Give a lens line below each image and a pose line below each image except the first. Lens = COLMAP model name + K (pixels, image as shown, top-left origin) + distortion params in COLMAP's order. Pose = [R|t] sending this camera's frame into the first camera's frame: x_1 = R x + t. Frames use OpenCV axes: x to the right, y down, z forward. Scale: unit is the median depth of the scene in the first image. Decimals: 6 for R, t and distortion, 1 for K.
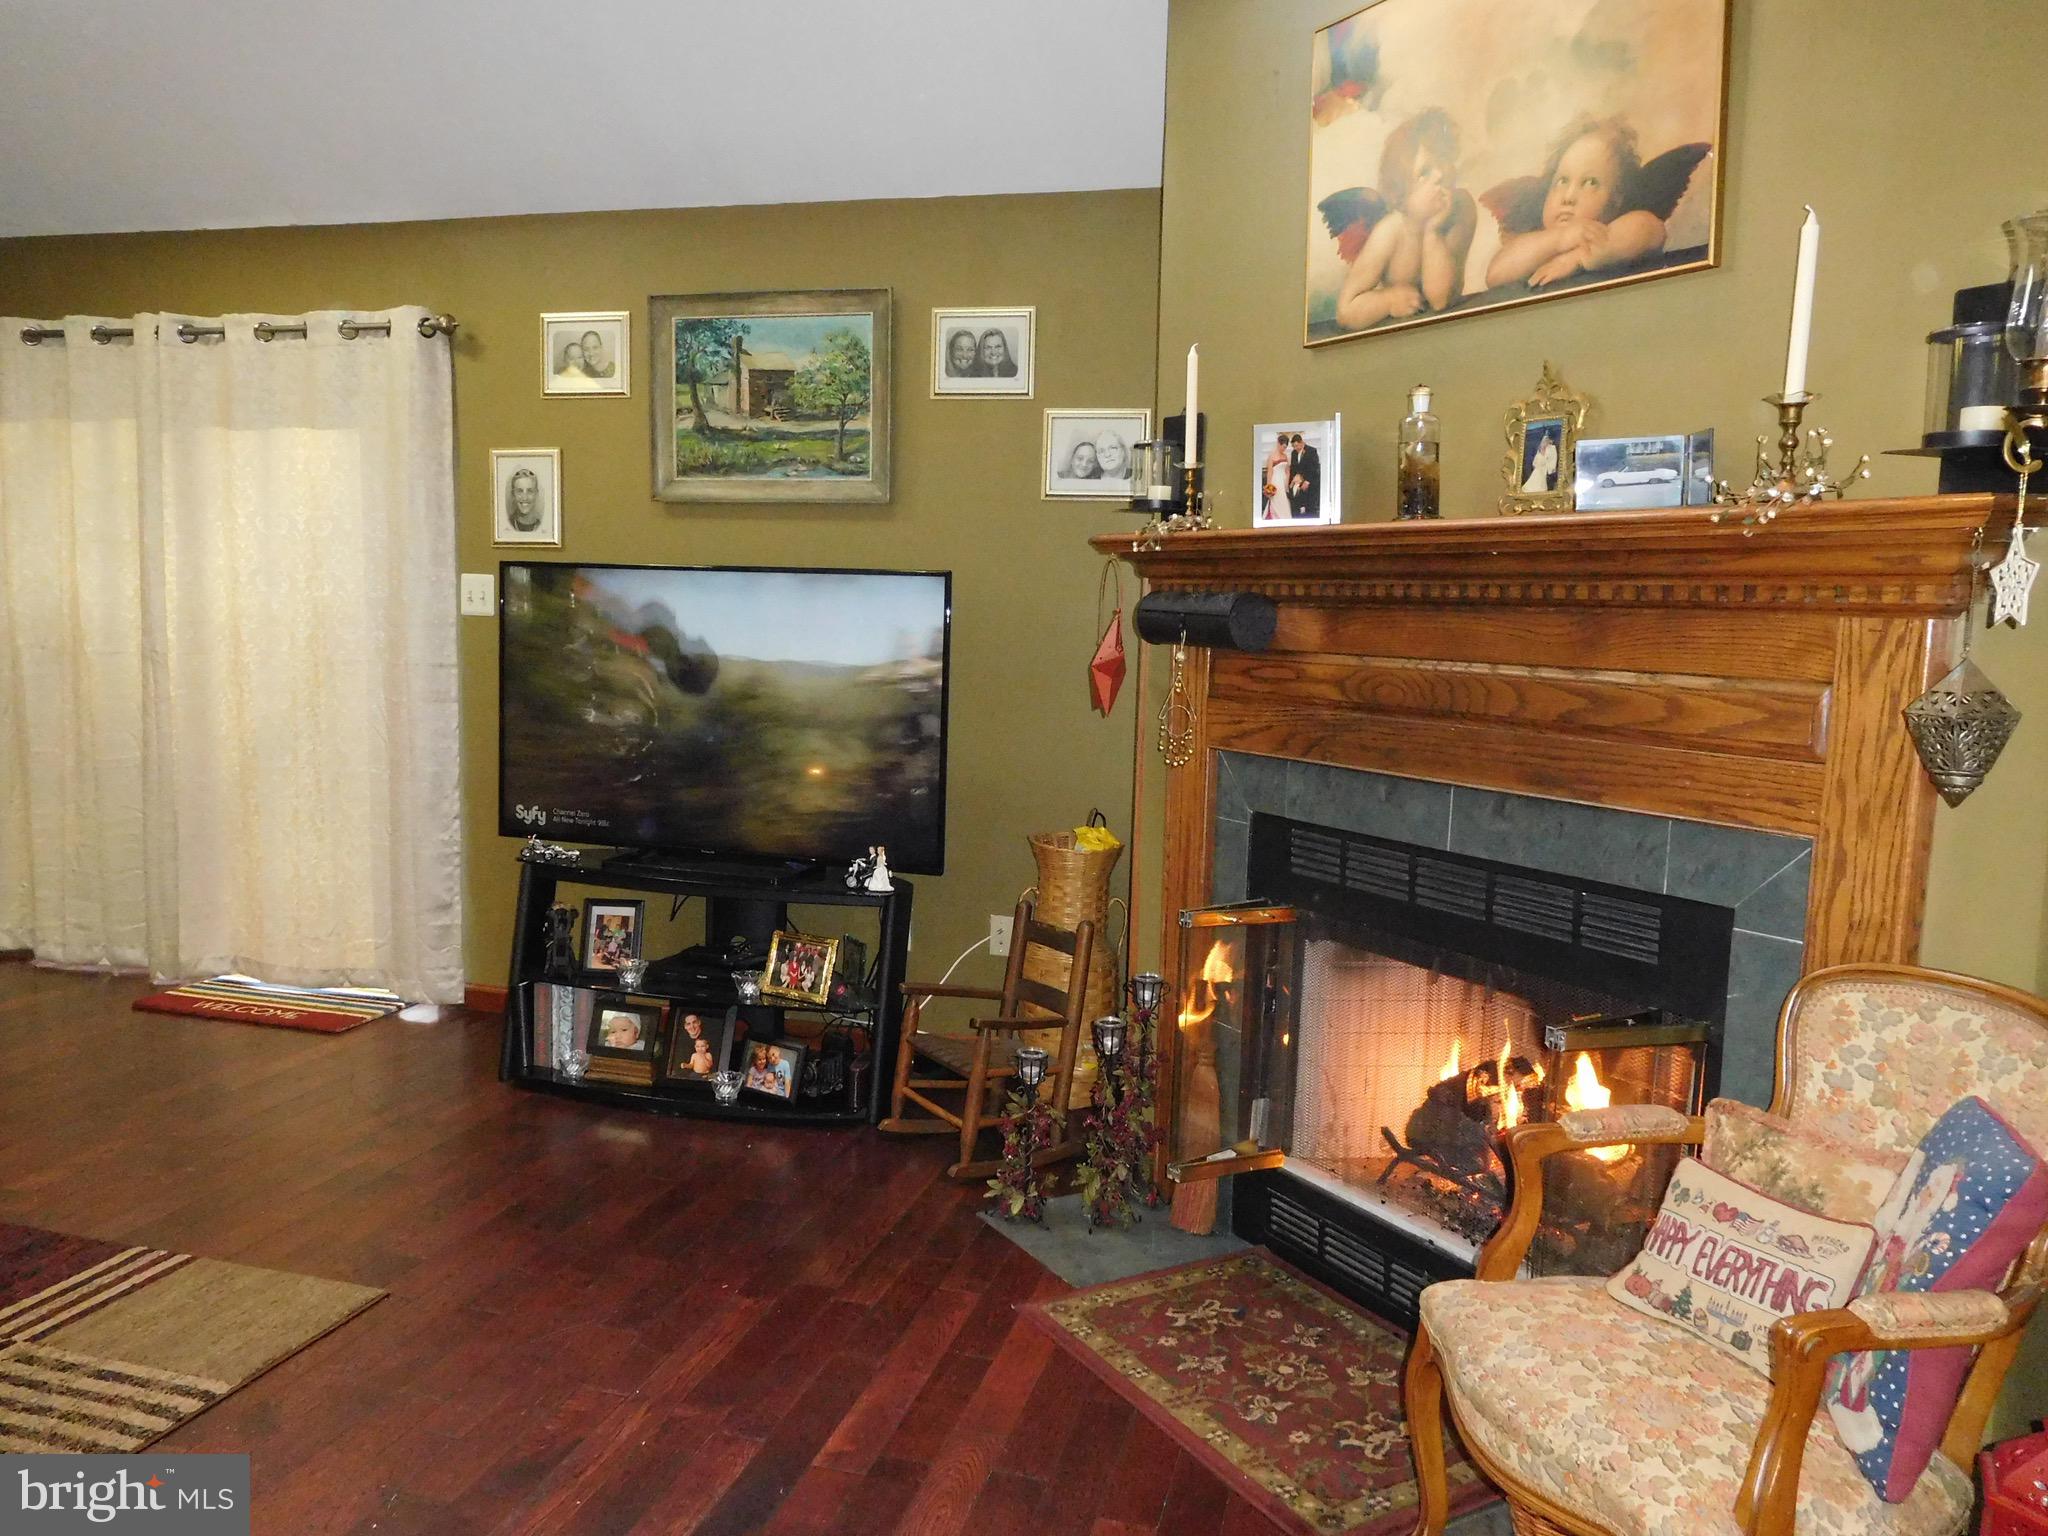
lens RADIAL K [[1520.0, 0, 1020.2], [0, 1520.0, 763.6], [0, 0, 1]] dist [-0.011063, -0.009082]
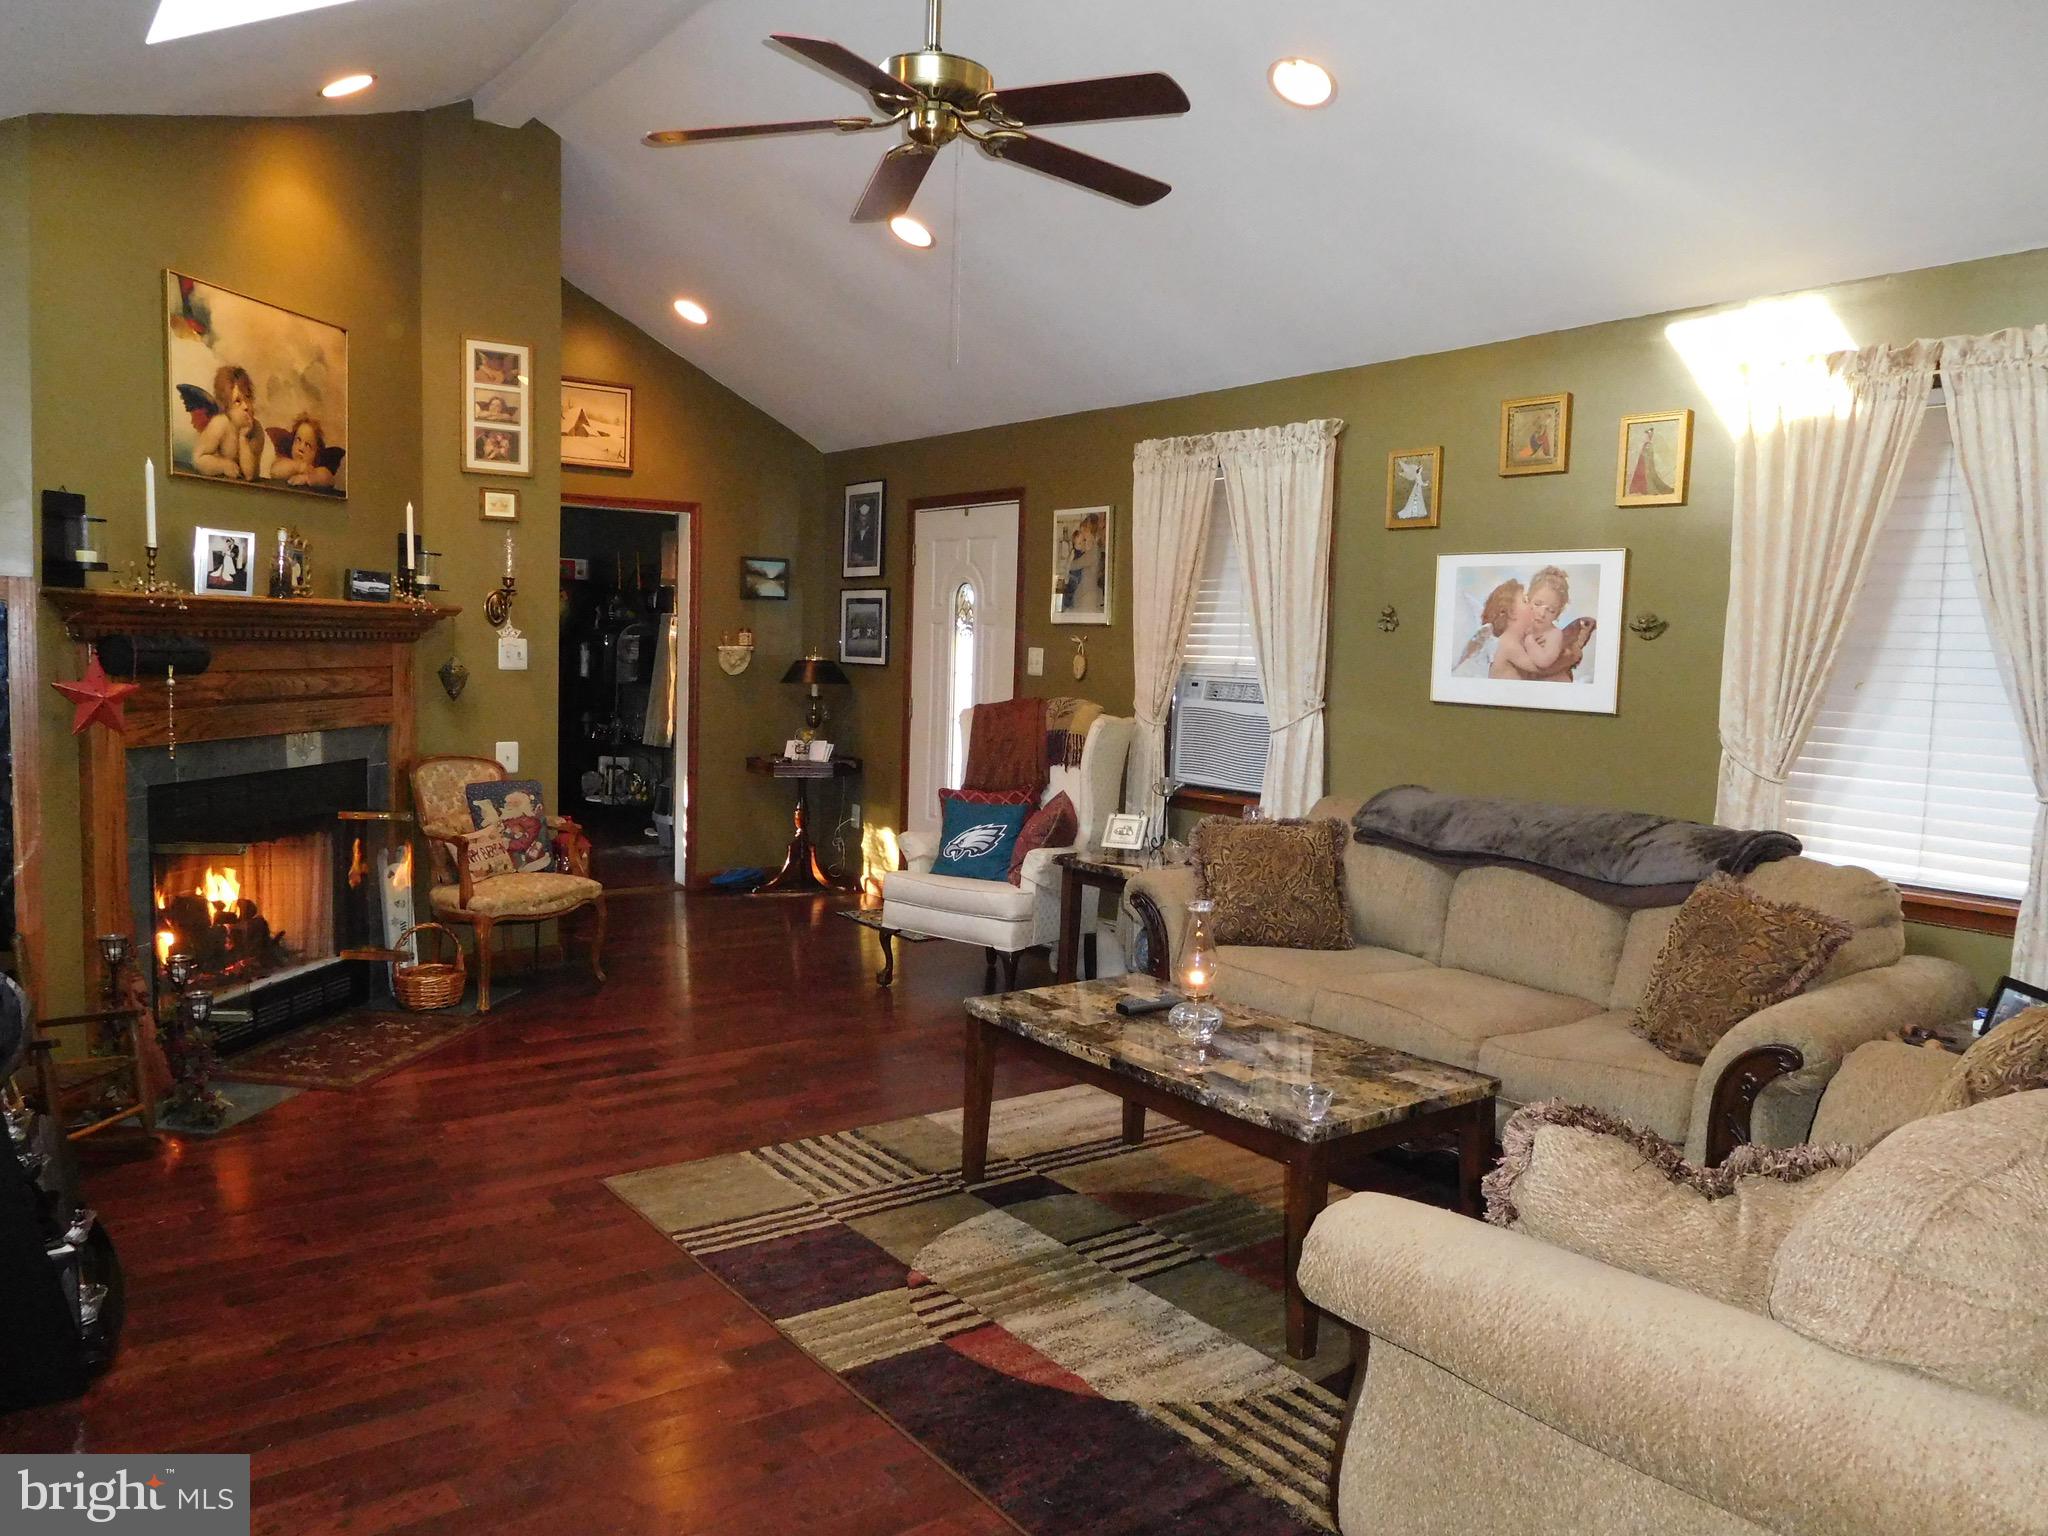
lens RADIAL K [[1520.0, 0, 1024.4], [0, 1520.0, 768.4], [0, 0, 1]] dist [-0.011063, -0.009082]
pose [[-0.778047, -0.101058, 0.620024, -1.627993], [0.016389, 0.983375, 0.180848, -0.272926], [-0.627992, 0.150870, -0.763456, 1.865876]]
